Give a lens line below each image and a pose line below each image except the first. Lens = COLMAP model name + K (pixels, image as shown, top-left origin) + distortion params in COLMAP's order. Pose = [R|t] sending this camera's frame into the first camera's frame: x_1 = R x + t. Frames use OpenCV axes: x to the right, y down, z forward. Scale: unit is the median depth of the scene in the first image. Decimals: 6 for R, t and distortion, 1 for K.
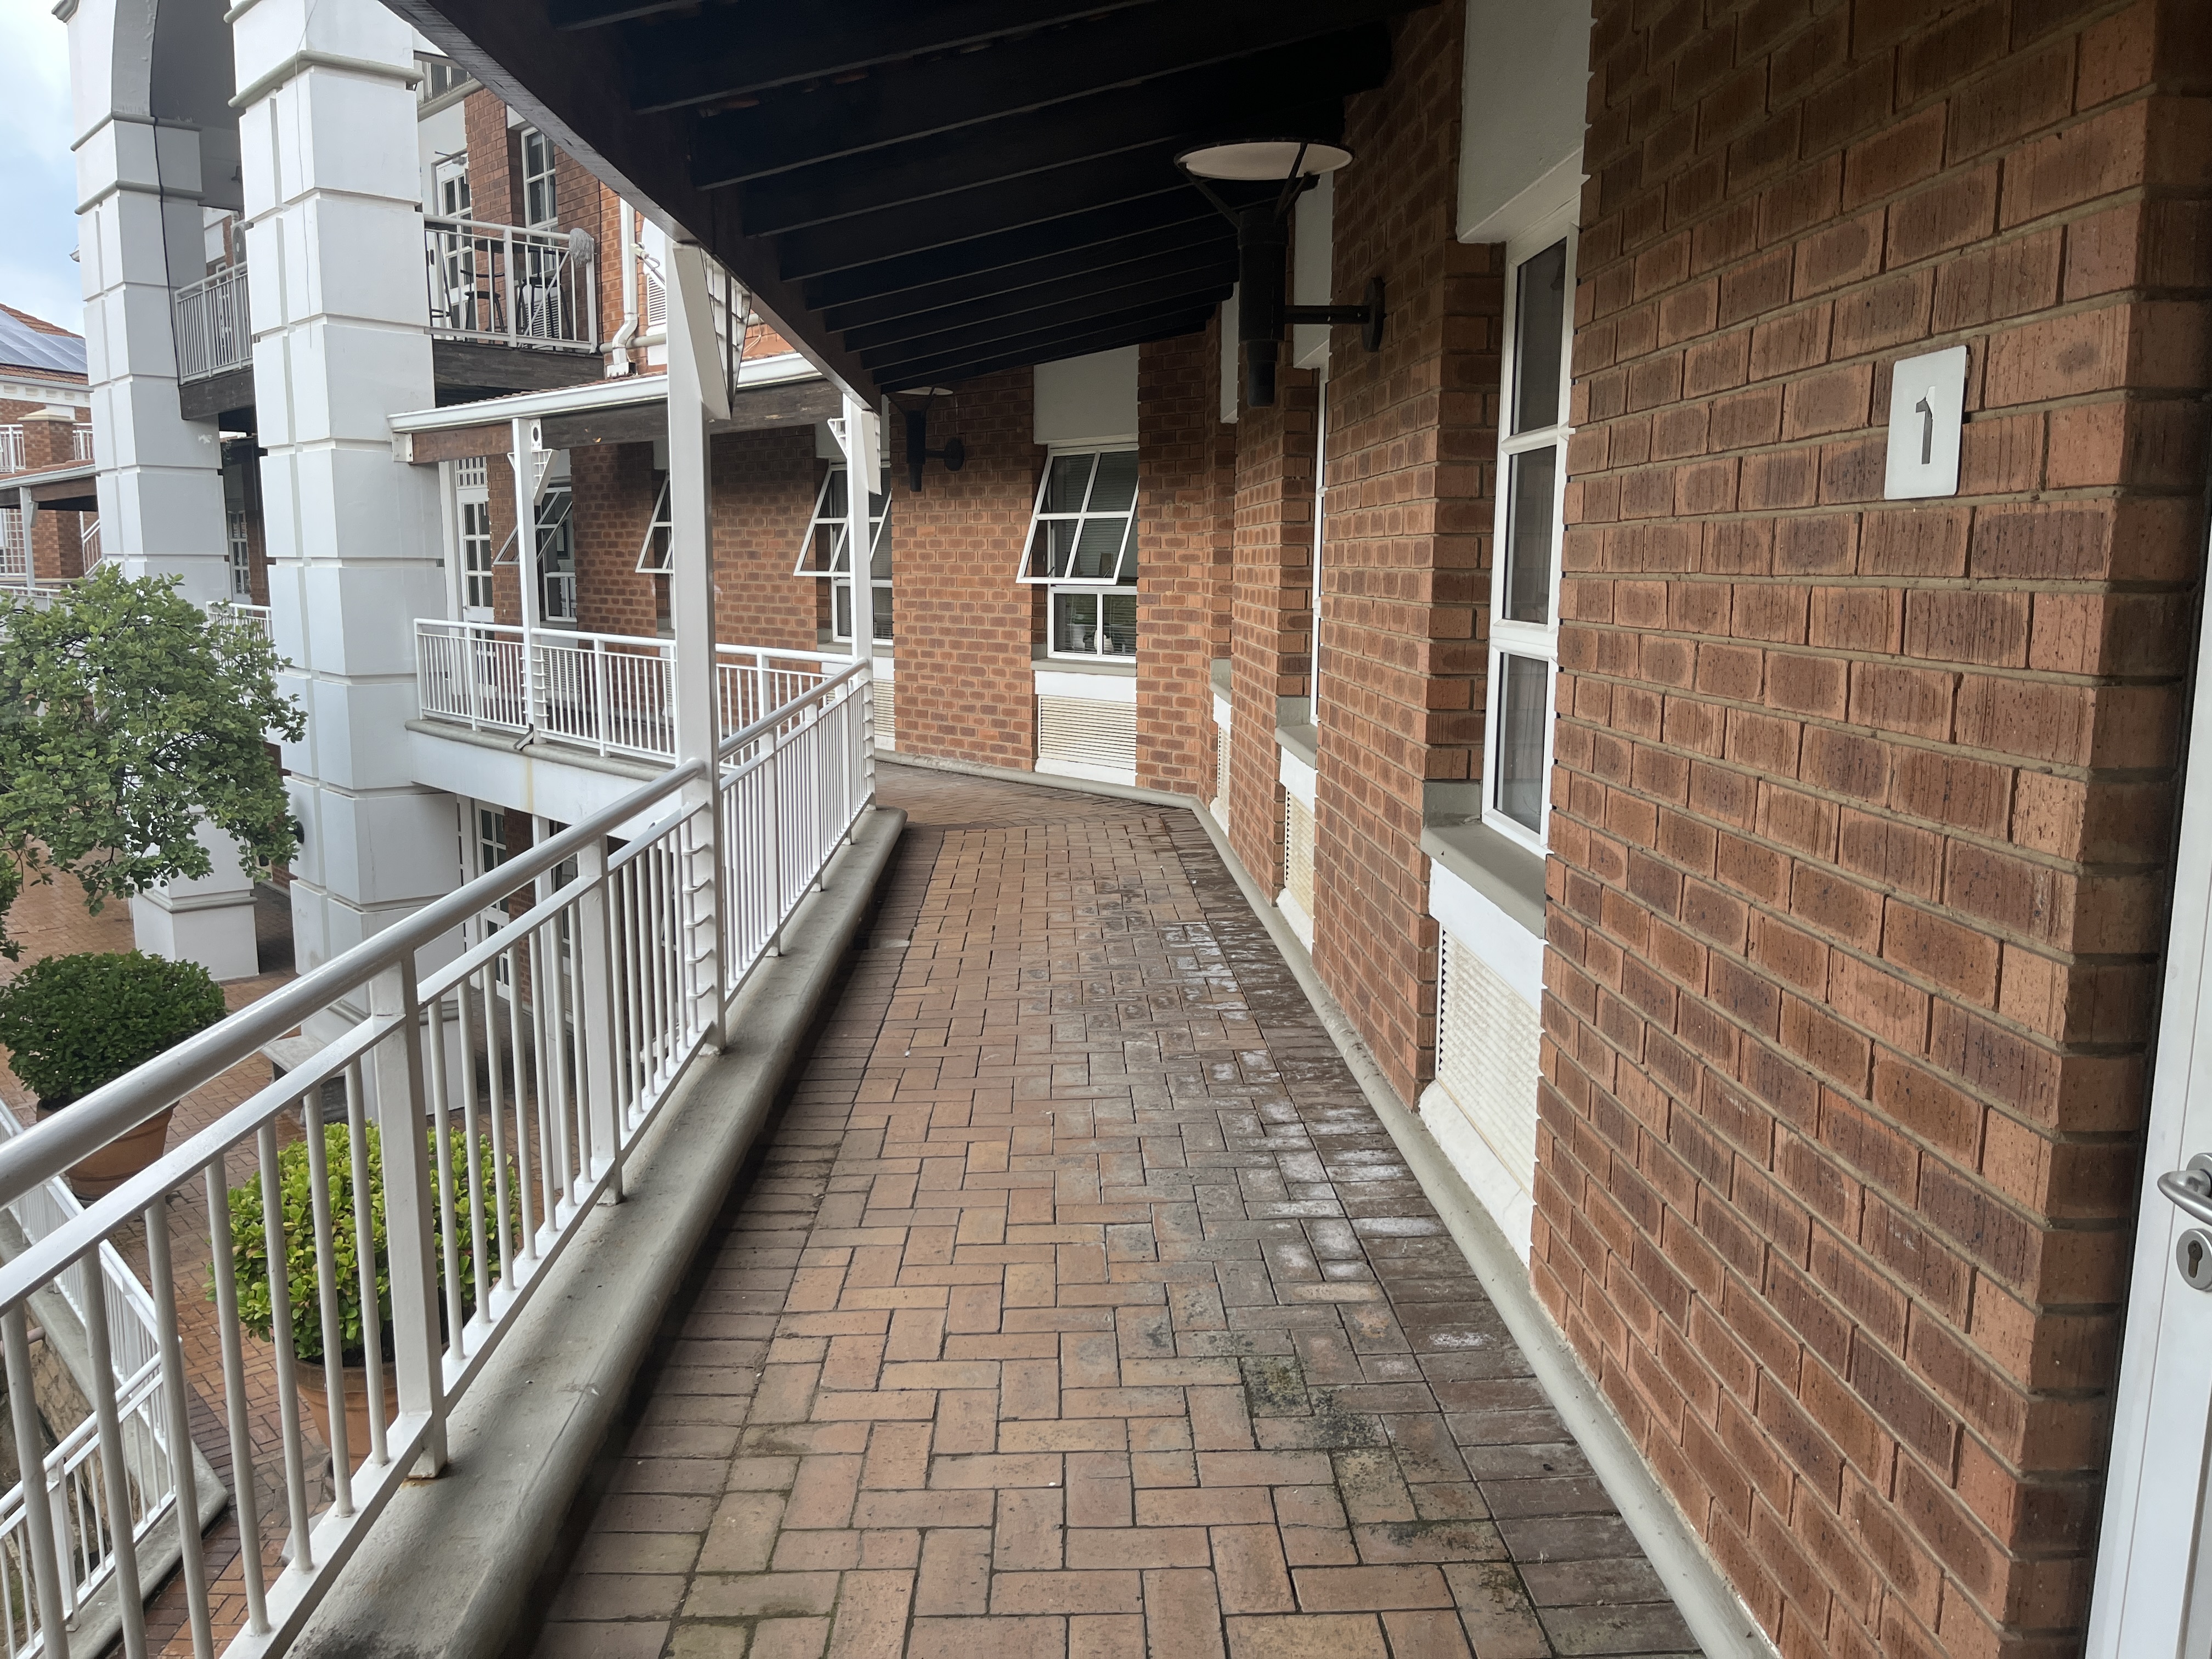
lens RADIAL K [[1668.1, 0, 1134.3], [0, 1668.1, 811.5], [0, 0, 1]] dist [0.058817, -0.090180]
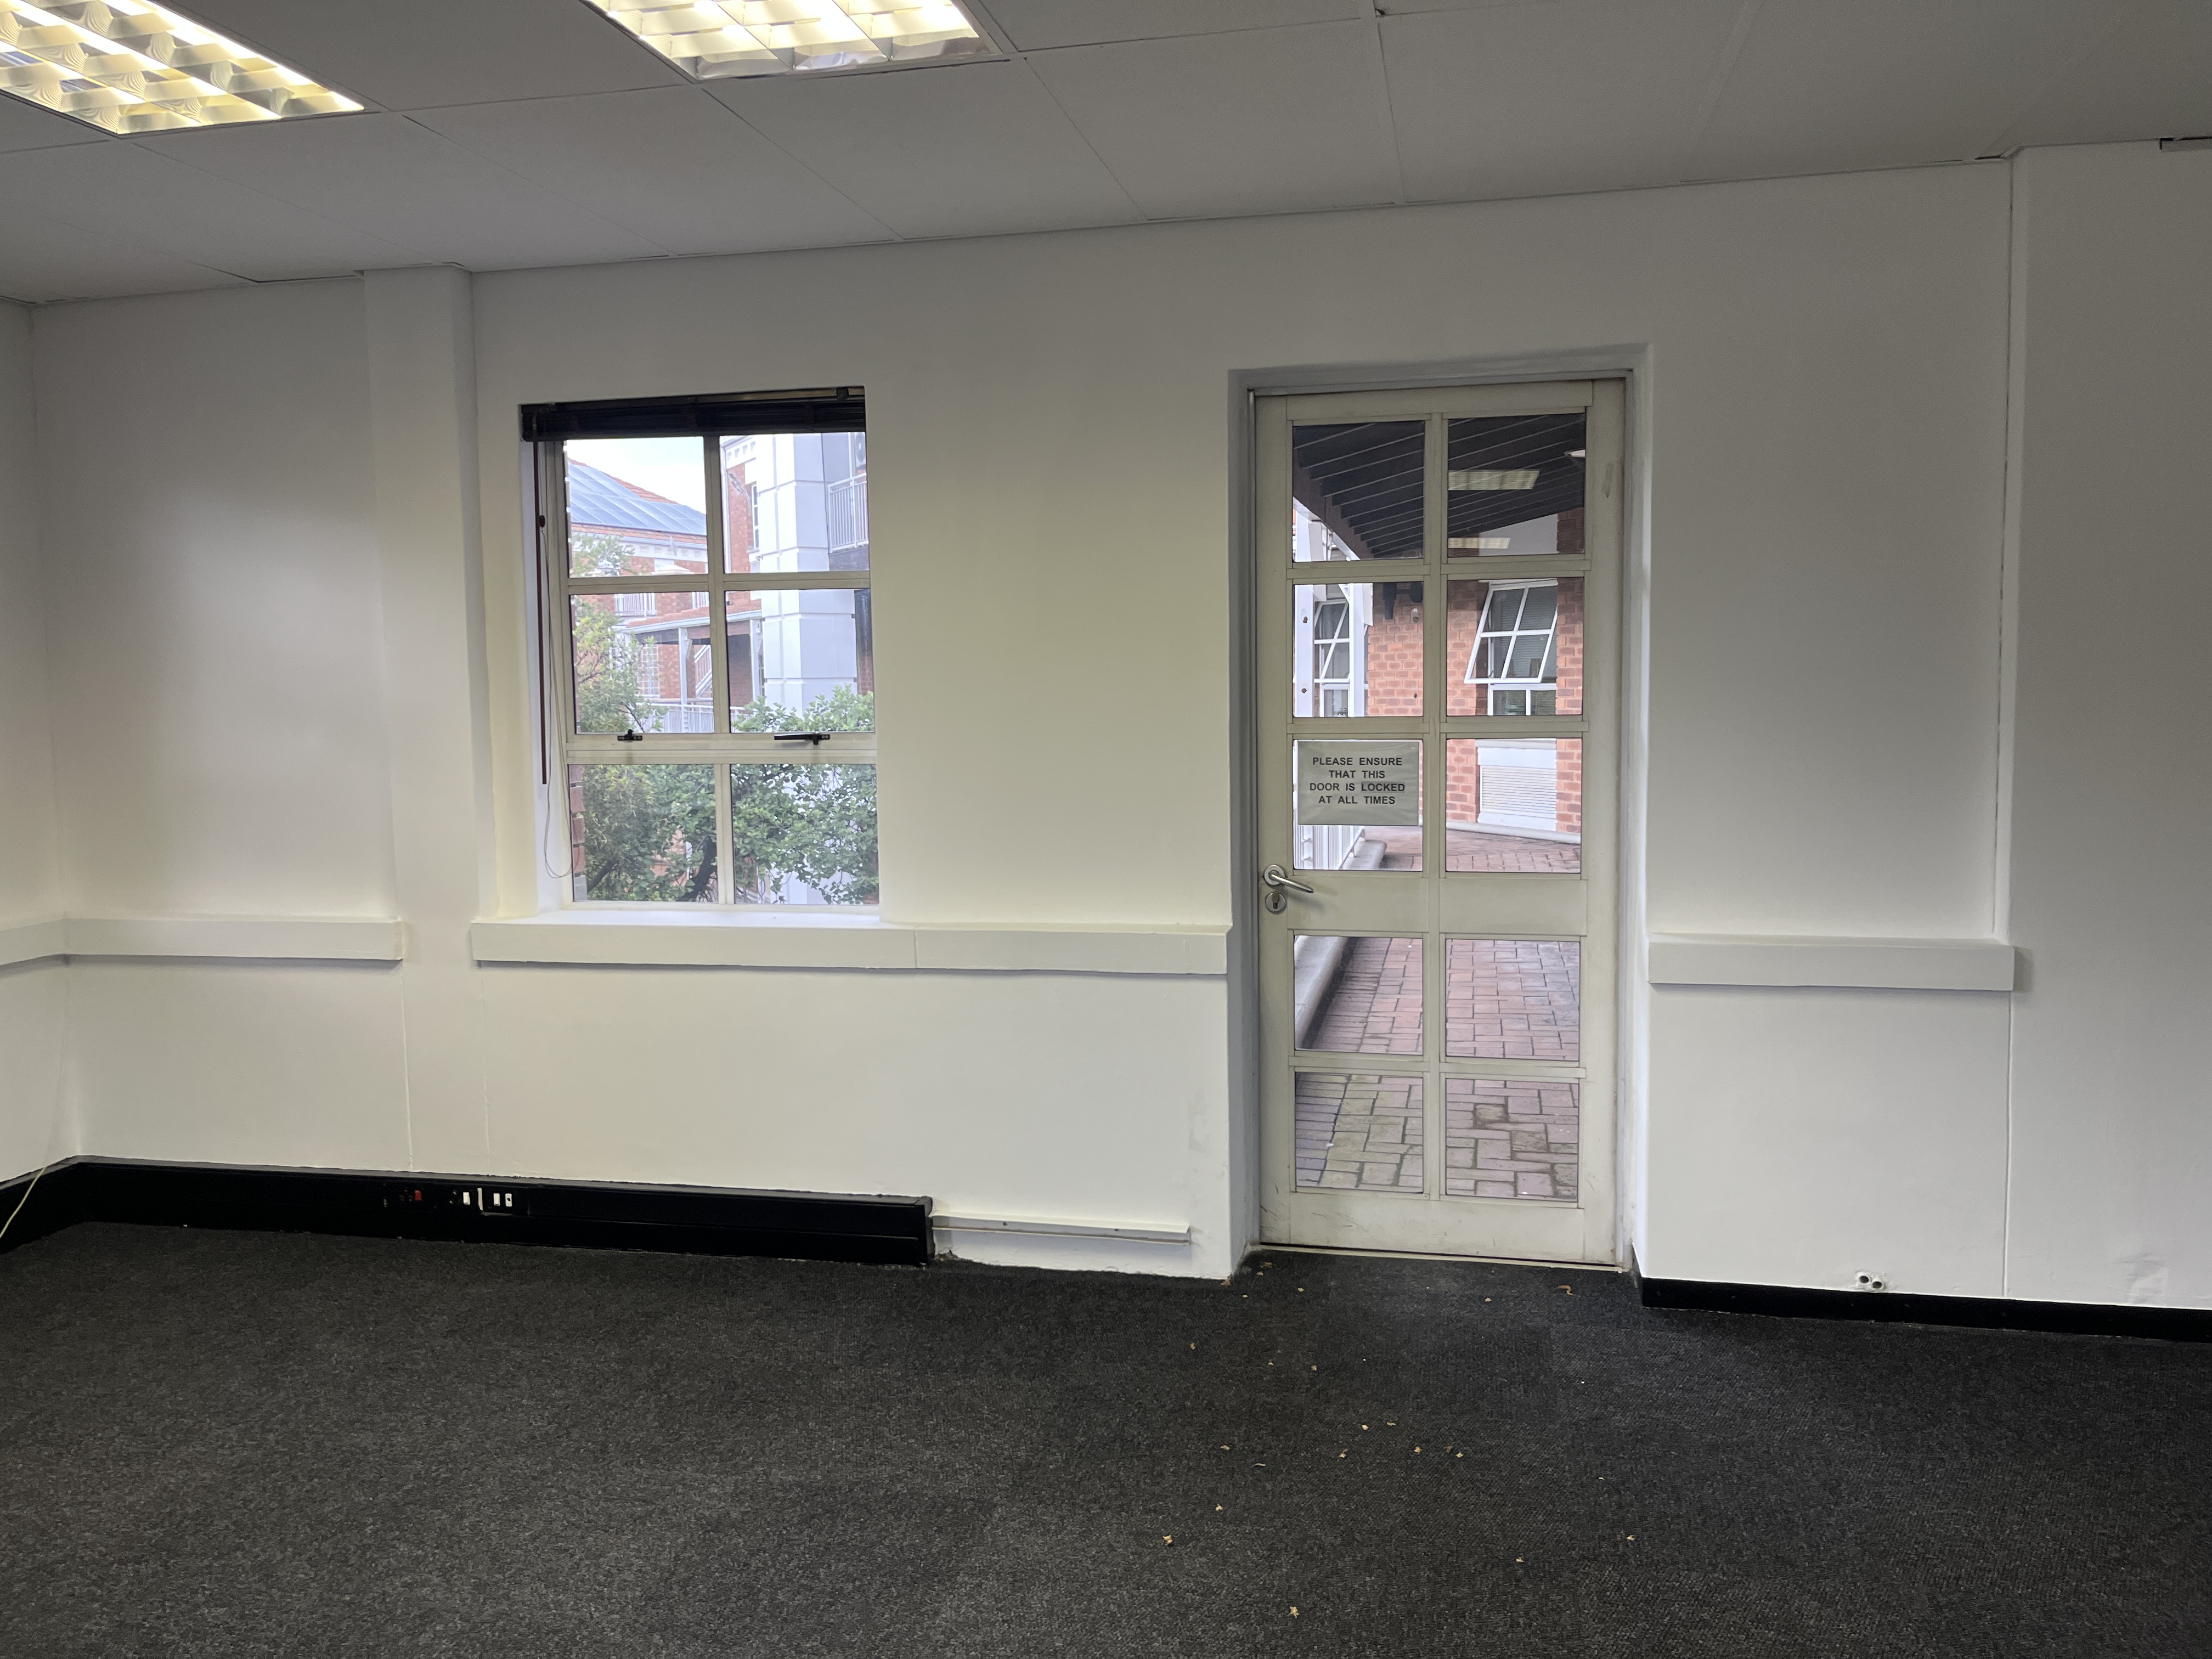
lens RADIAL K [[1664.8, 0, 1101.5], [0, 1664.8, 818.0], [0, 0, 1]] dist [0.060914, -0.084771]
pose [[0.962340, 0.001374, -0.271844, 0.014998], [-0.017374, 0.998254, -0.056460, 0.055533], [0.271292, 0.059057, 0.960684, -0.386946]]
